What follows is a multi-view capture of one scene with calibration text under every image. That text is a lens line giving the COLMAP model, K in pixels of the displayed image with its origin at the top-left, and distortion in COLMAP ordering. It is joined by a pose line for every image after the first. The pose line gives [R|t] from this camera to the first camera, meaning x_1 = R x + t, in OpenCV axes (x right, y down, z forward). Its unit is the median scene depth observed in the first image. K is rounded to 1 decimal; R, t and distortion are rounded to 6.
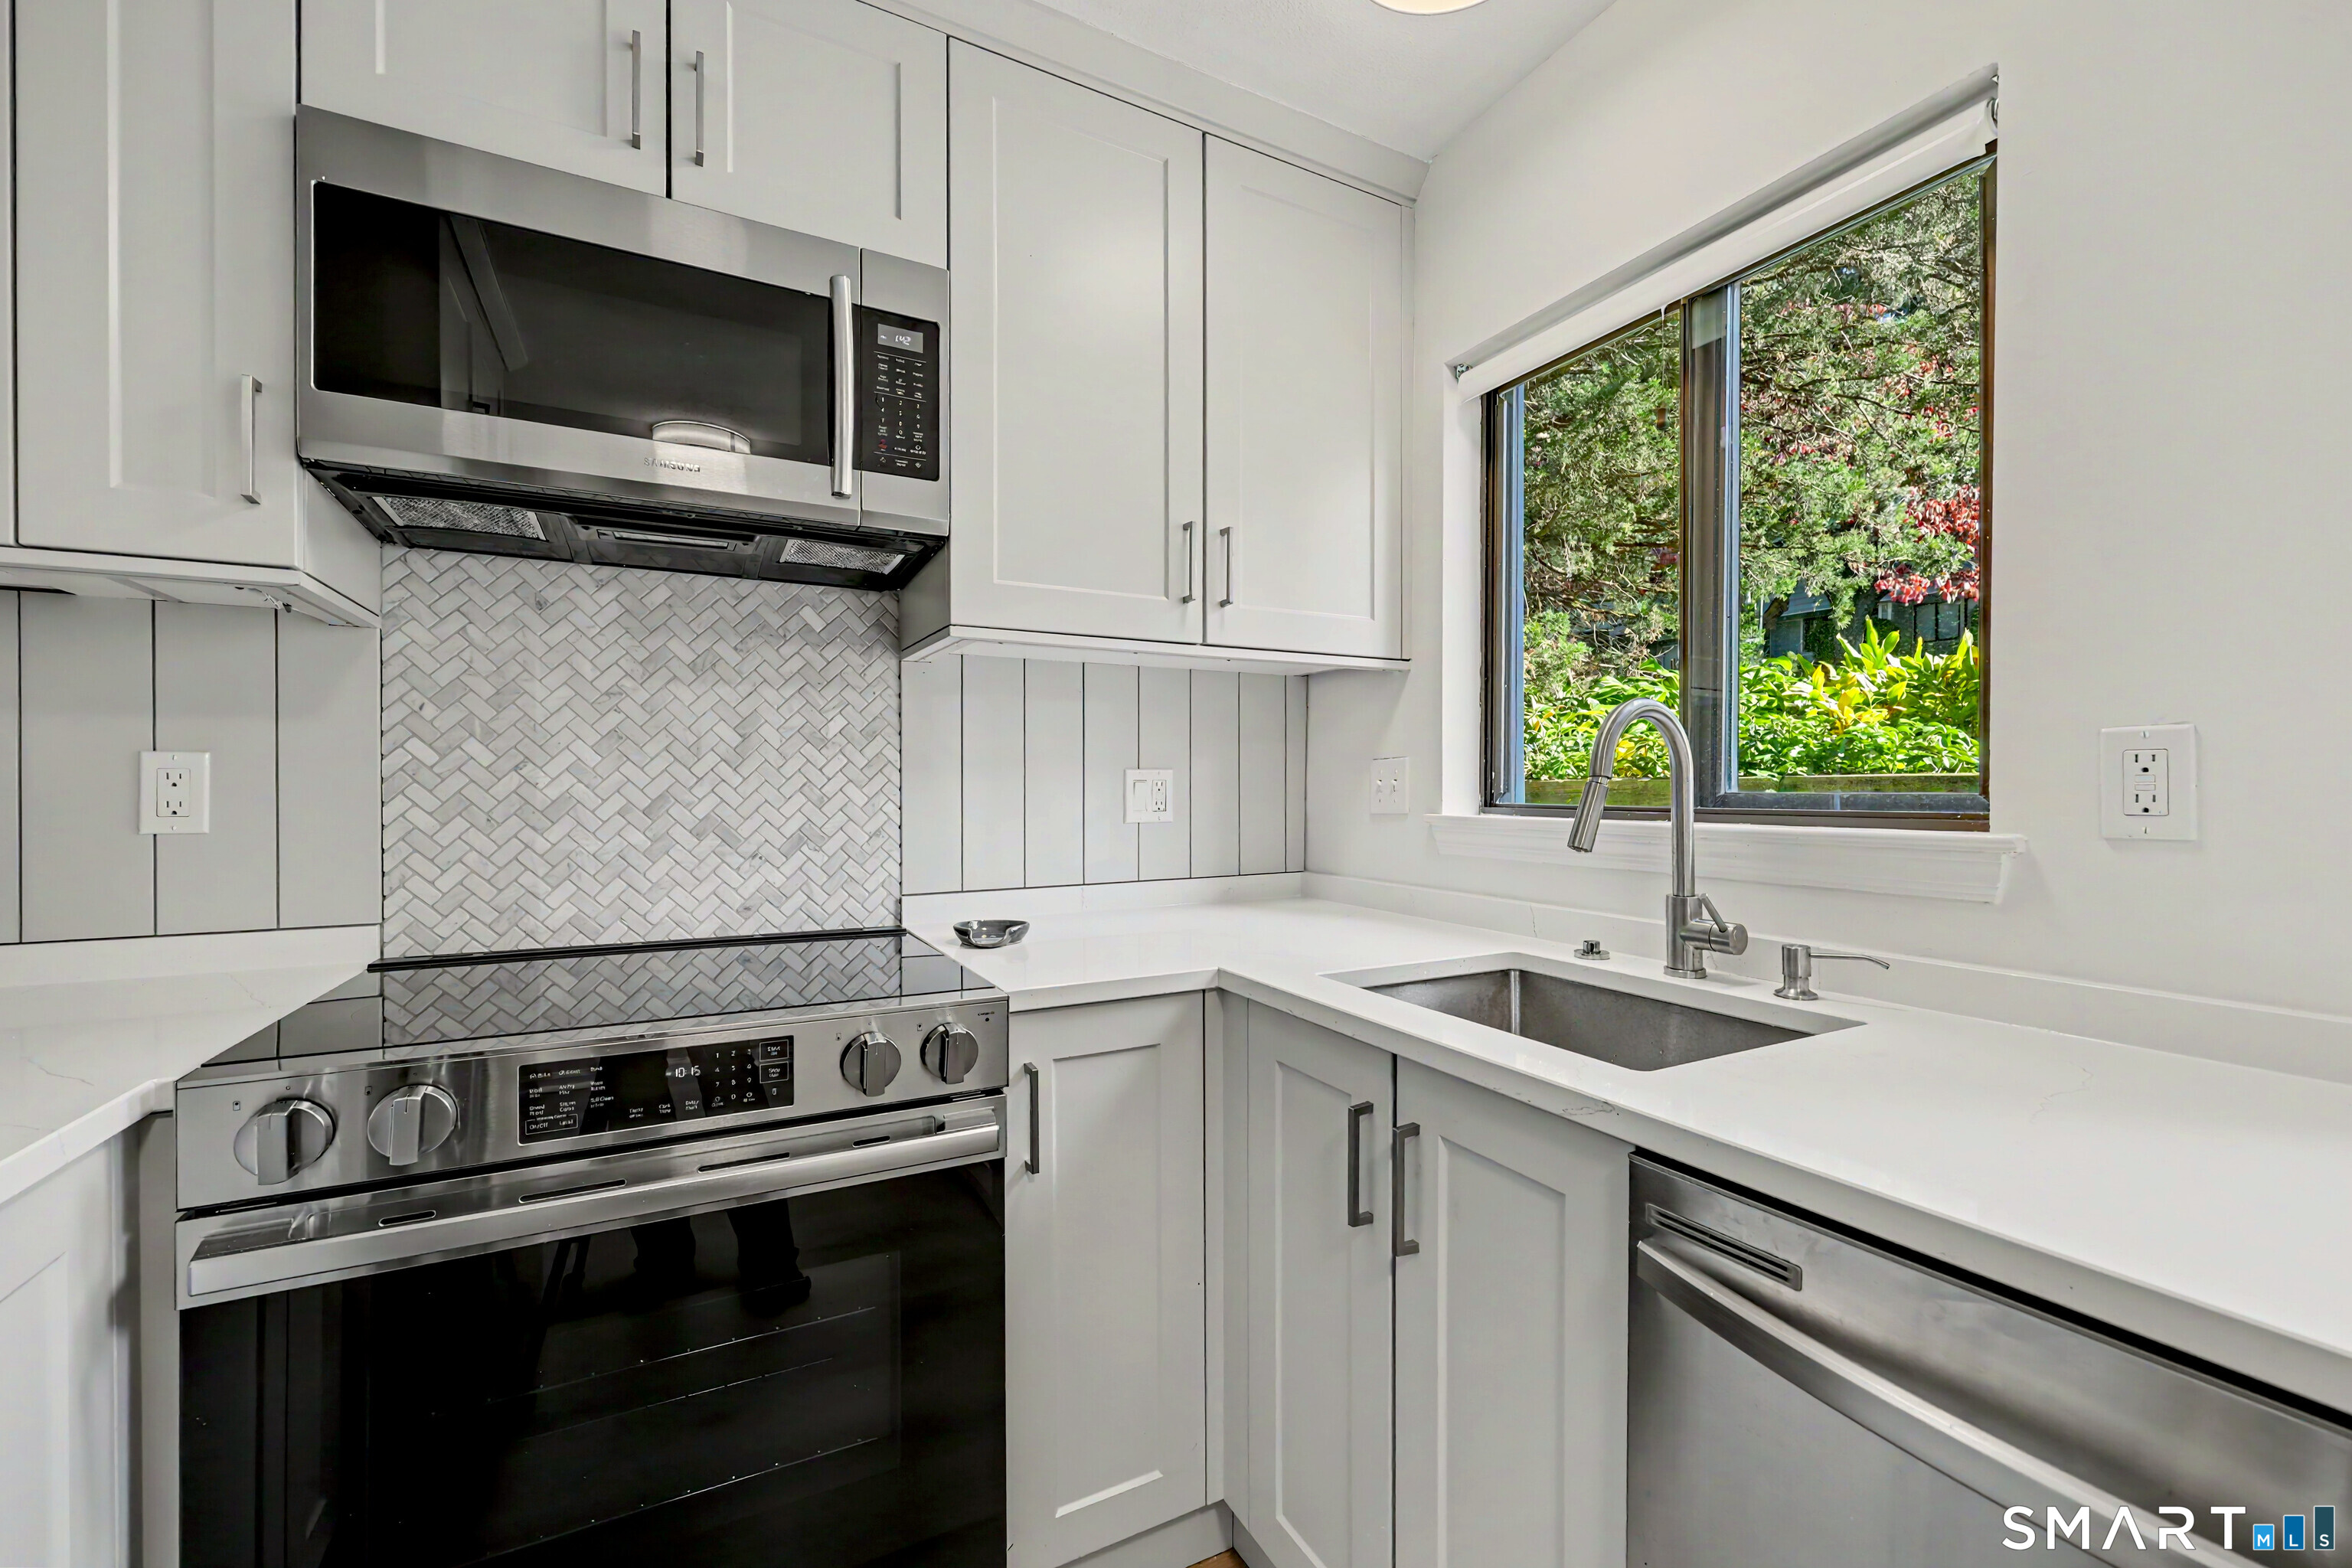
lens RADIAL K [[942.5, 0, 1175.9], [0, 942.5, 789.2], [0, 0, 1]] dist [-0.001458, -0.000062]
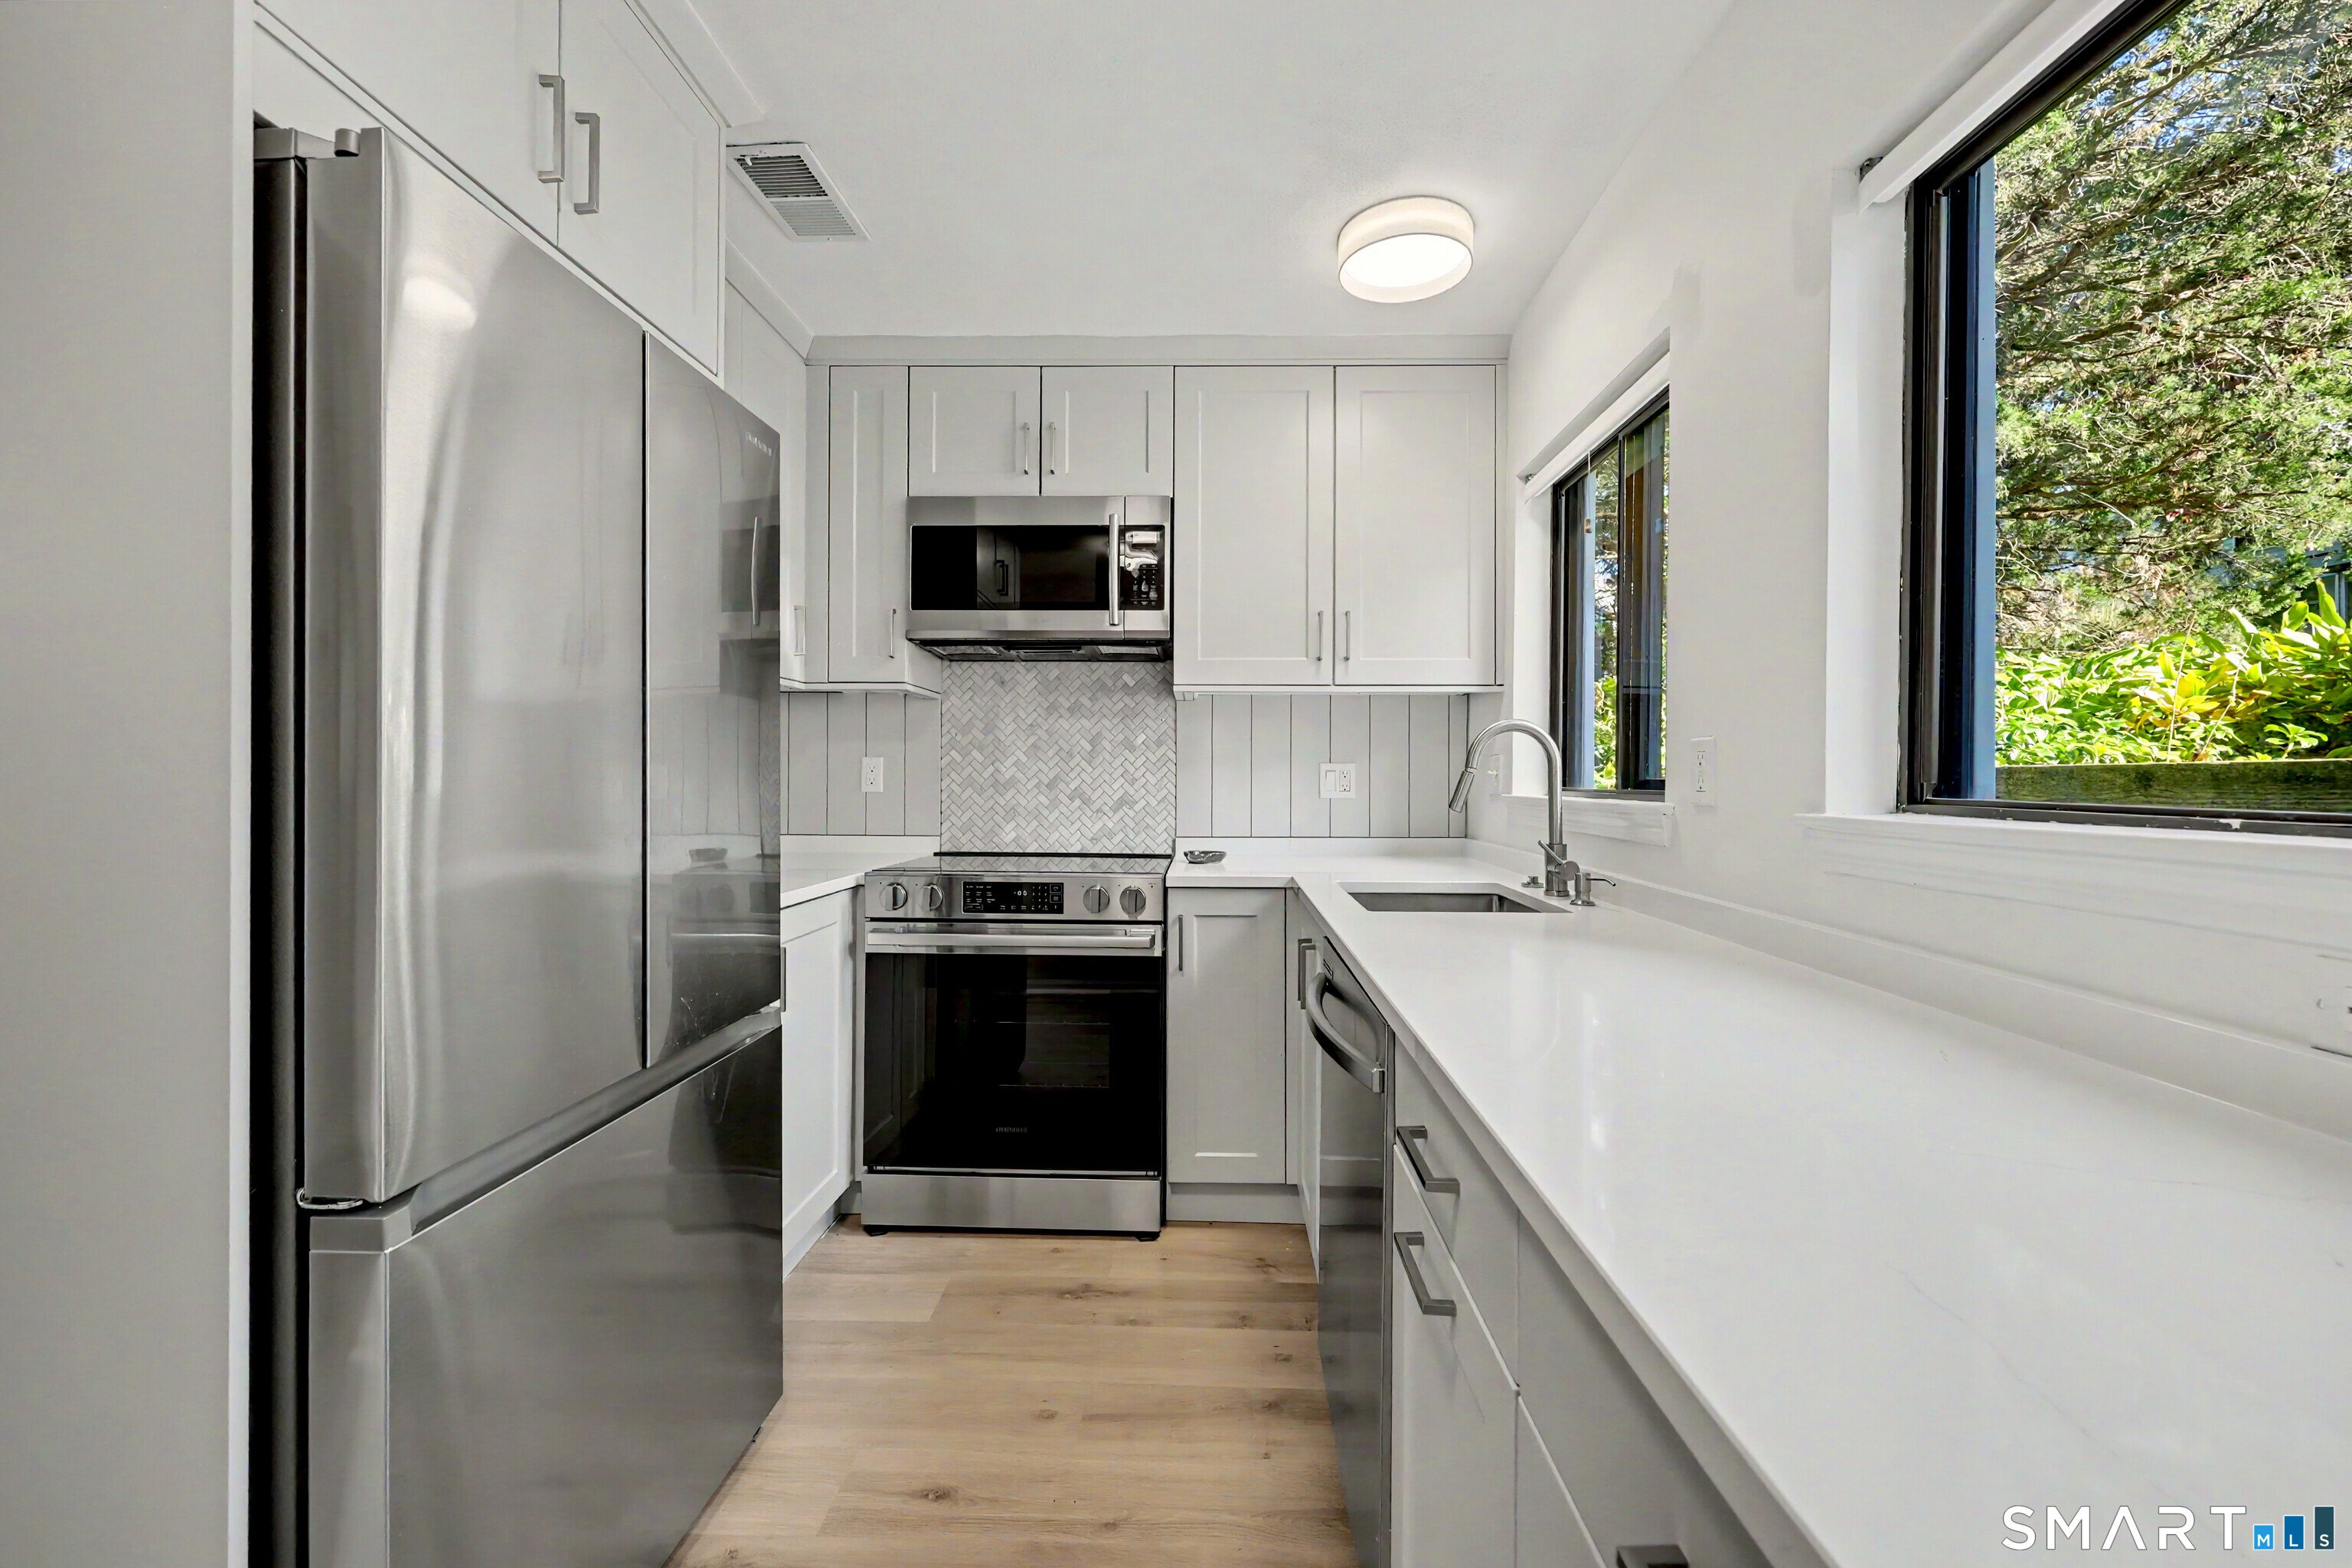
lens RADIAL K [[945.9, 0, 1188.0], [0, 945.9, 766.2], [0, 0, 1]] dist [-0.000109, 0.000016]
pose [[0.871735, -0.001821, -0.489974, 0.660776], [-0.007250, 0.999836, -0.016615, 0.013994], [0.489924, 0.018036, 0.871579, -0.567969]]
